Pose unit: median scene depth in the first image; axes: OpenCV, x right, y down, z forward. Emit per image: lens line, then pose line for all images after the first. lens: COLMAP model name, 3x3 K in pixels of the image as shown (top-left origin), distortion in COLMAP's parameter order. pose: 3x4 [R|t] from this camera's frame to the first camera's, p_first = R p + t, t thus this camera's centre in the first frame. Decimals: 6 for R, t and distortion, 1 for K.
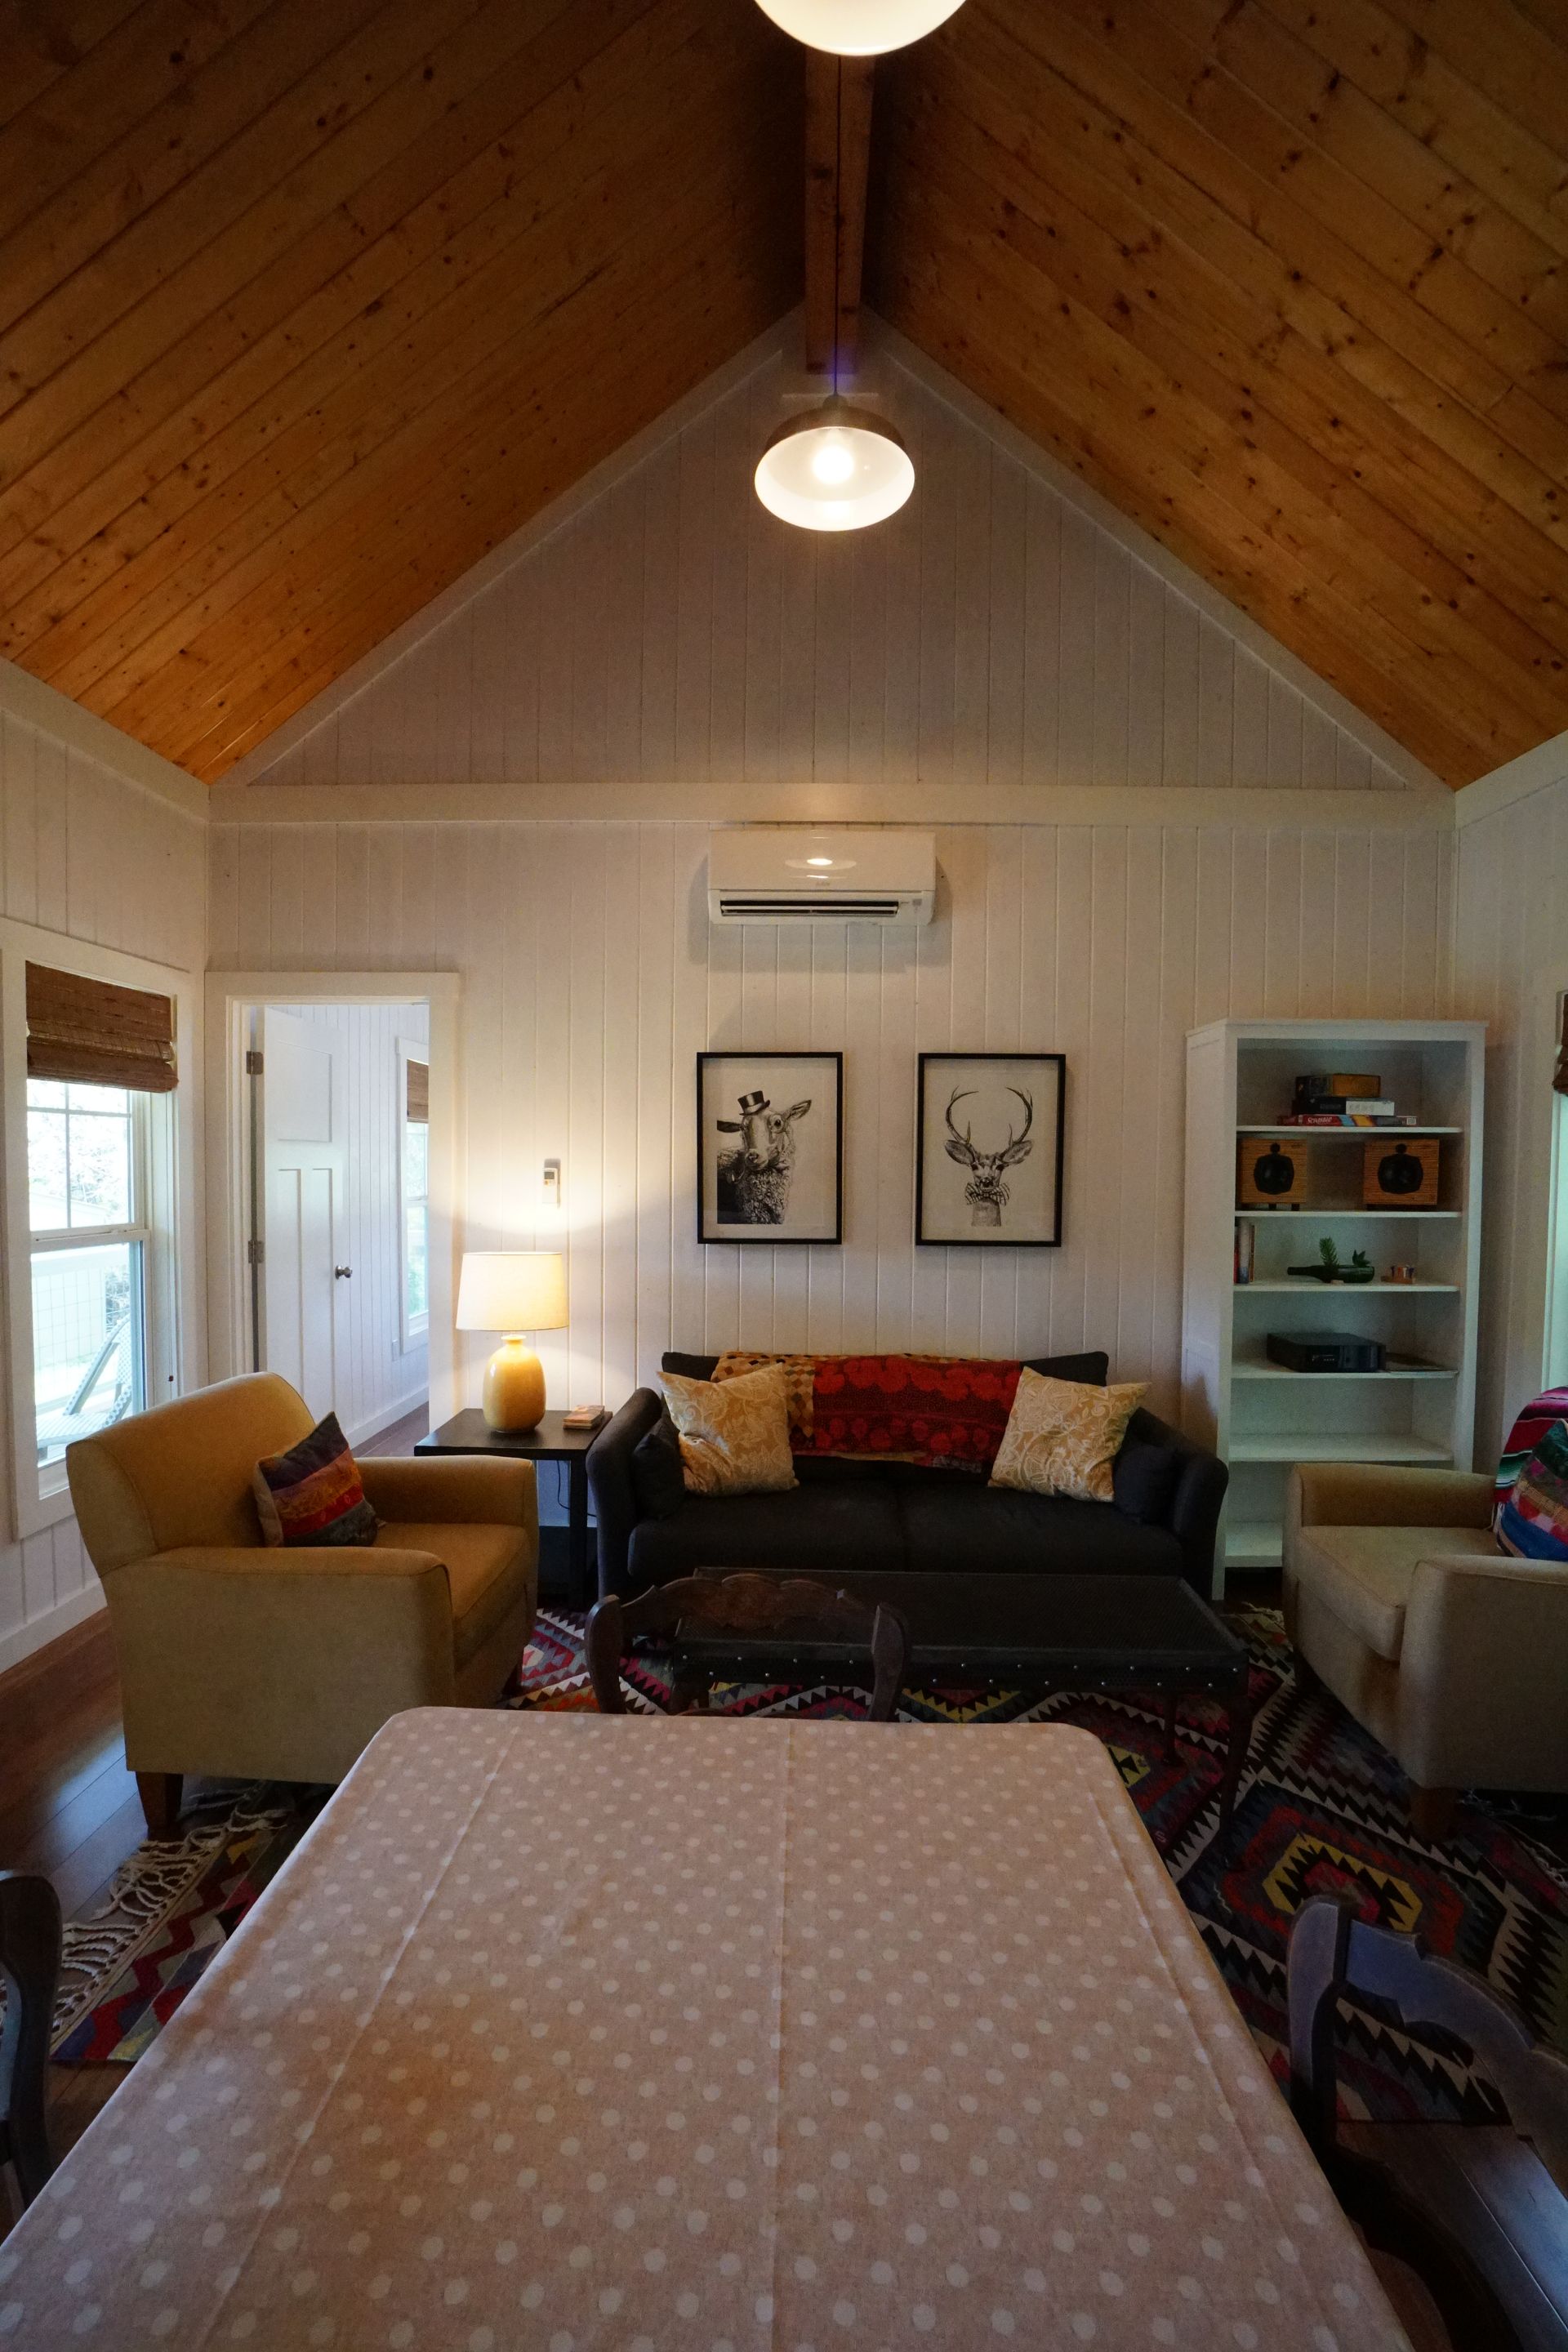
lens RADIAL K [[1031.1, 0, 774.3], [0, 1031.1, 1204.3], [0, 0, 1]] dist [-0.064592, 0.023186]
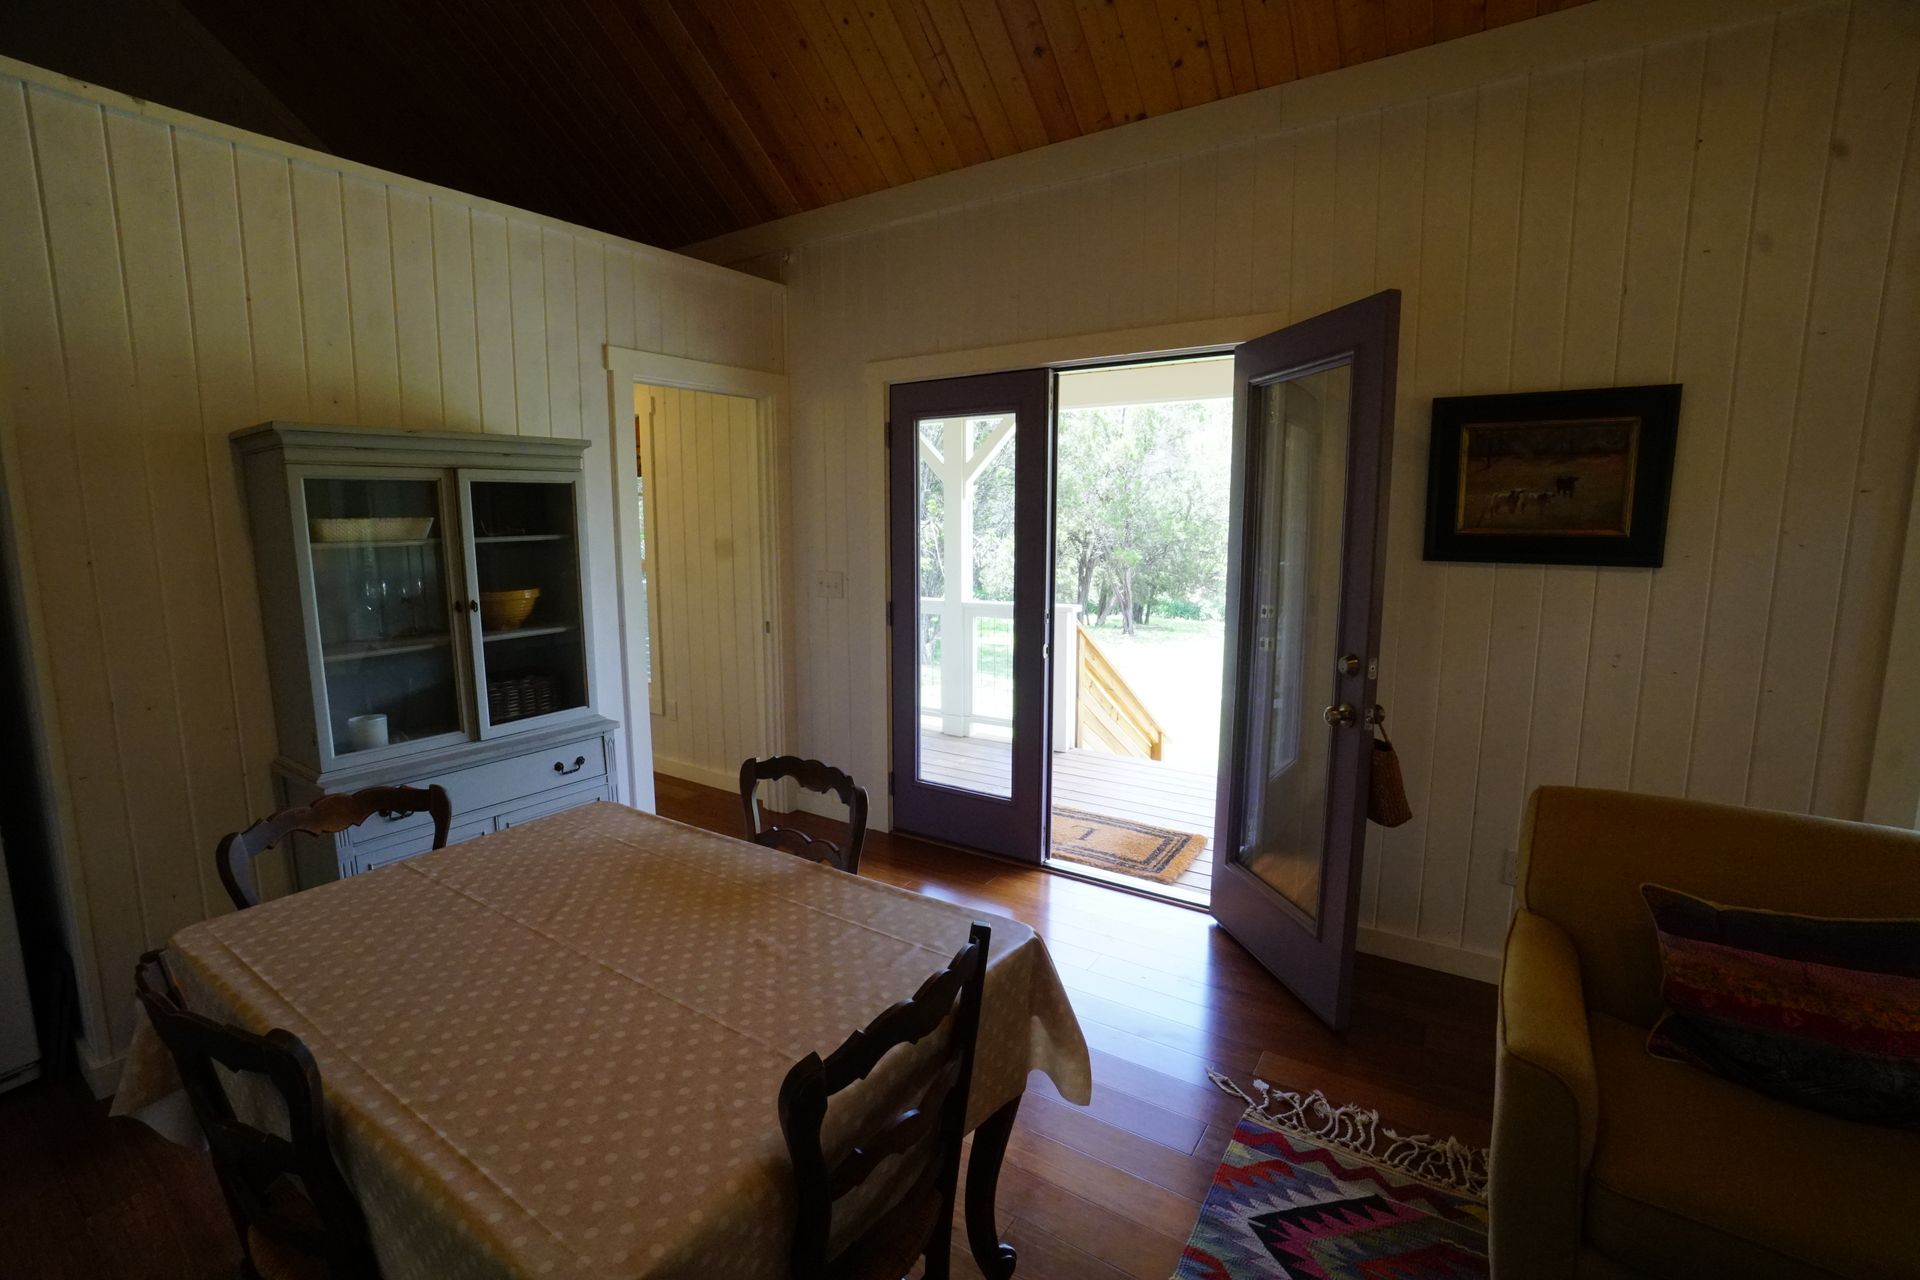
lens RADIAL K [[841.7, 0, 941.9], [0, 841.7, 632.5], [0, 0, 1]] dist [-0.064592, 0.023186]
pose [[-0.536527, 0.107003, -0.837071, 0.222405], [-0.037729, 0.987895, 0.150466, -0.020956], [0.843039, 0.112311, -0.525996, 0.540666]]
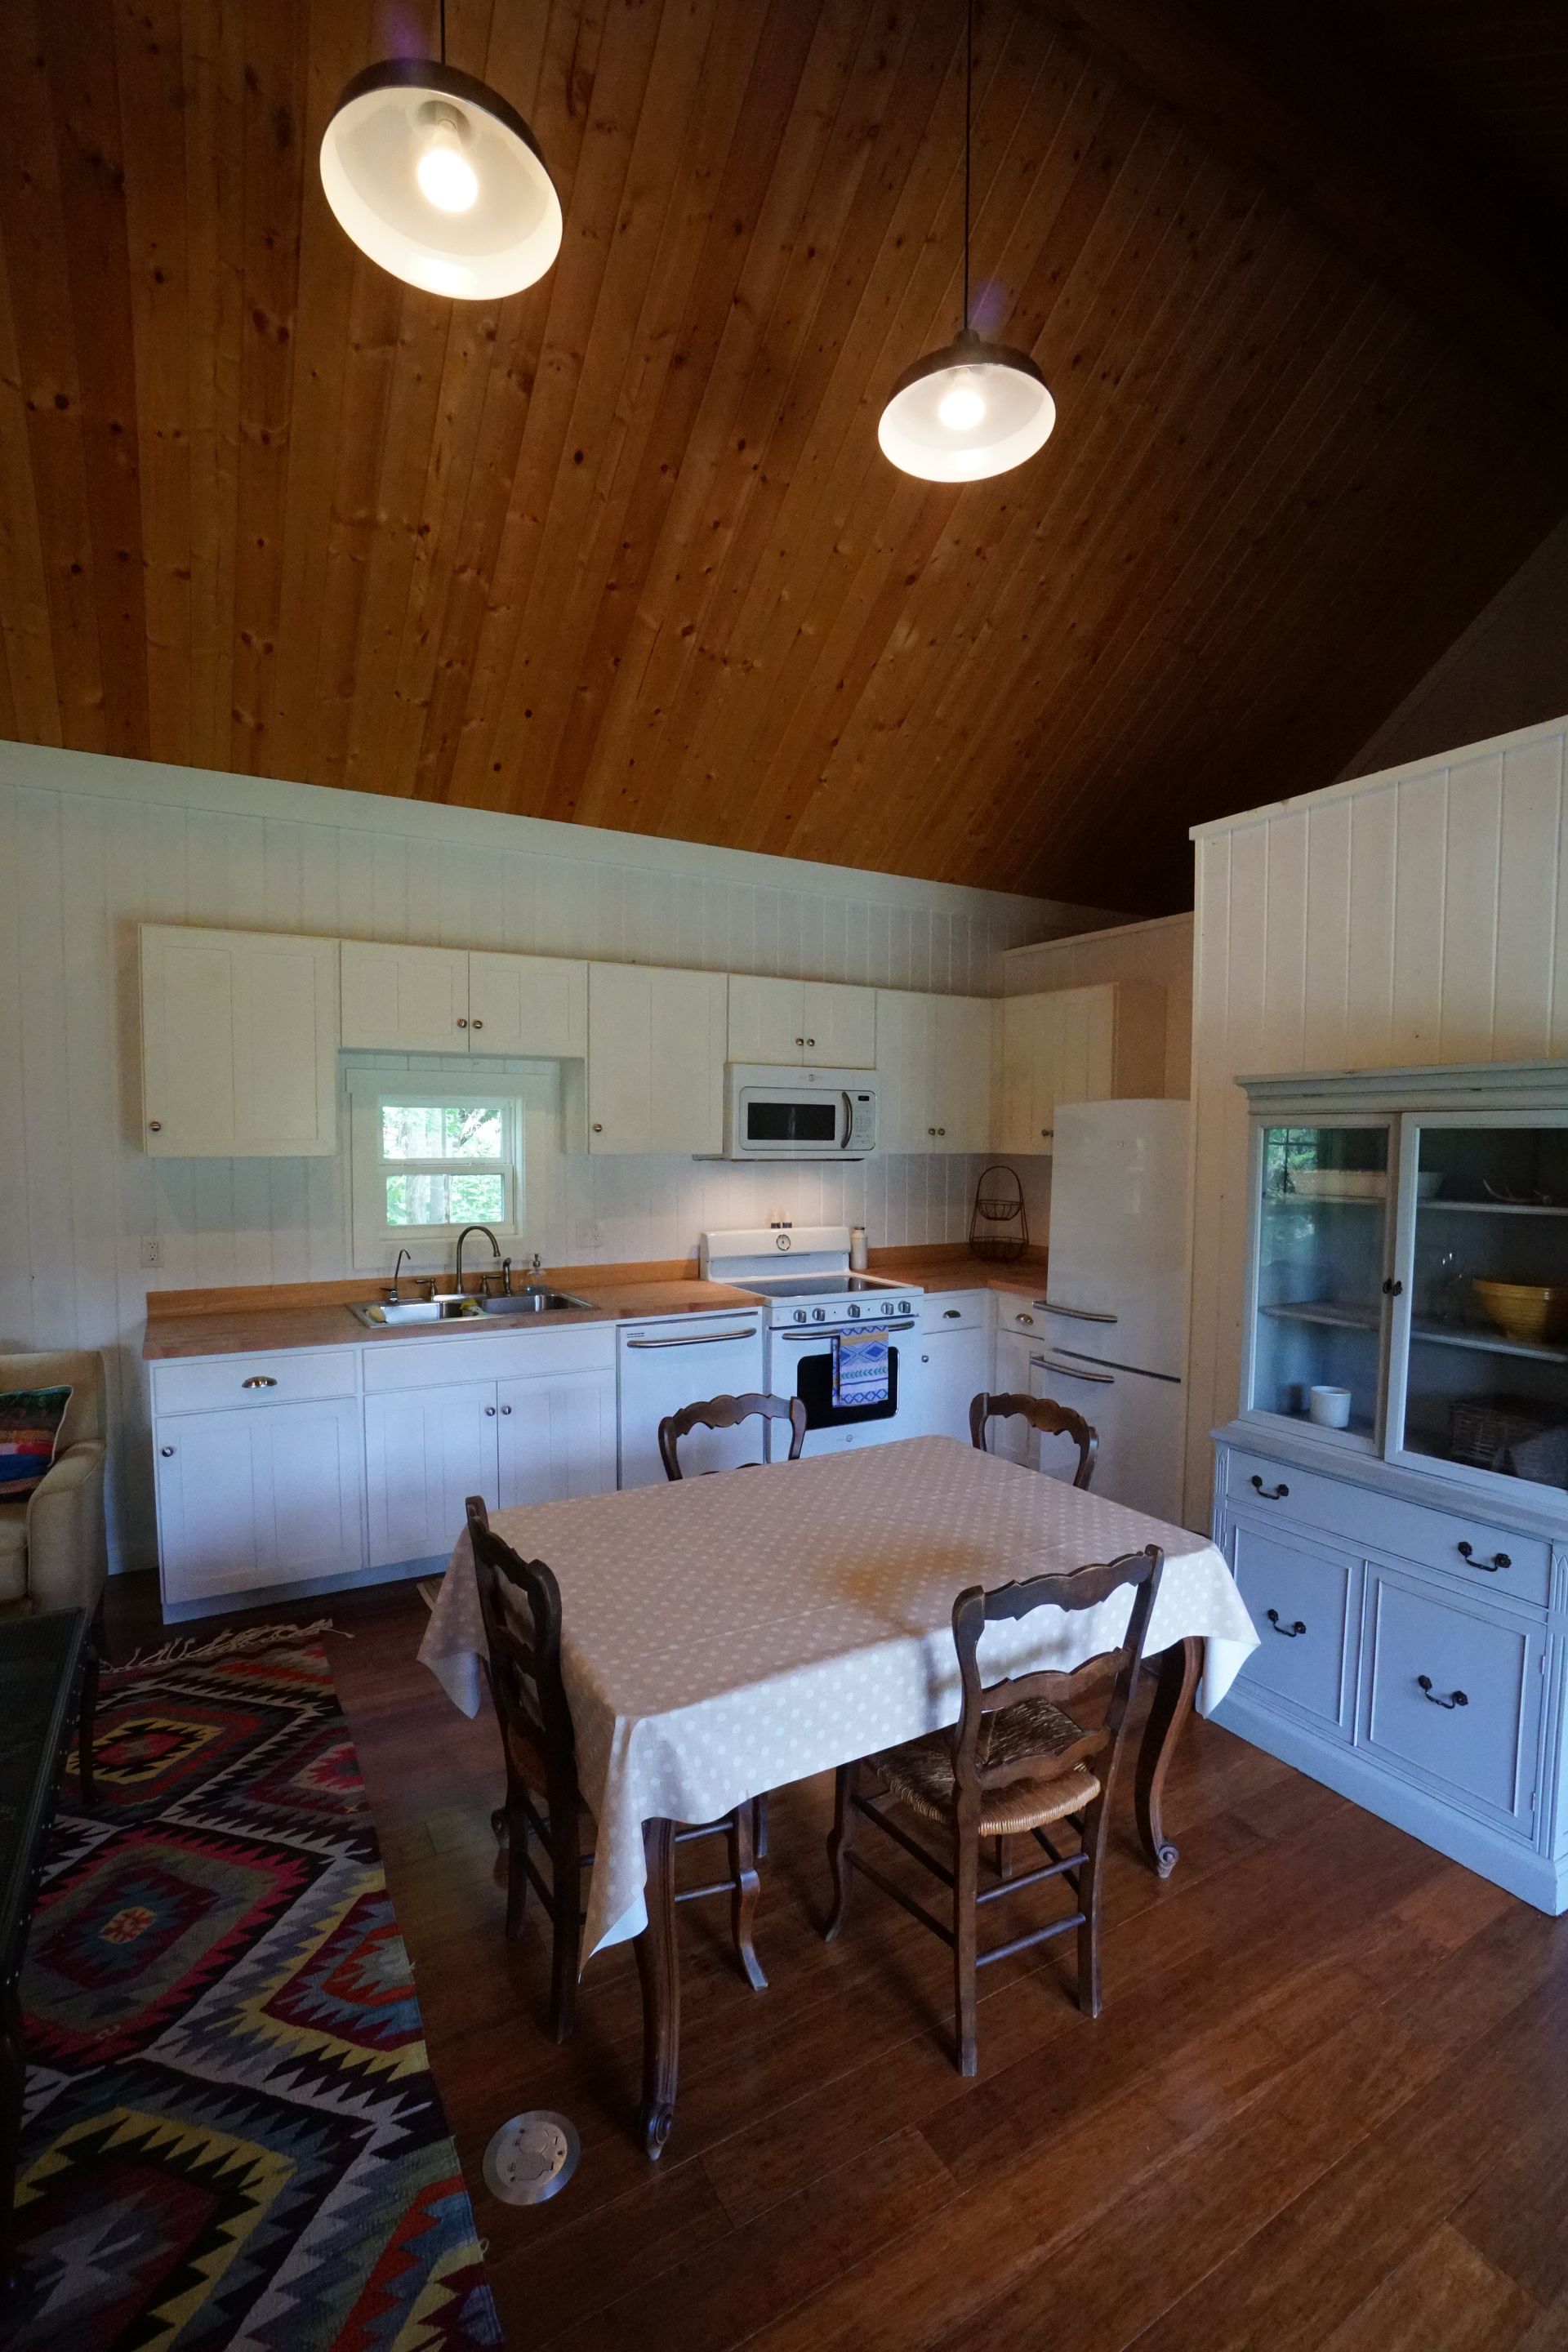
lens RADIAL K [[1031.1, 0, 774.3], [0, 1031.1, 1204.3], [0, 0, 1]] dist [-0.064592, 0.023186]
pose [[-0.520230, -0.071149, 0.851057, -0.493450], [0.025889, 0.994752, 0.098987, -0.053193], [-0.853633, 0.073529, -0.515658, 0.518895]]
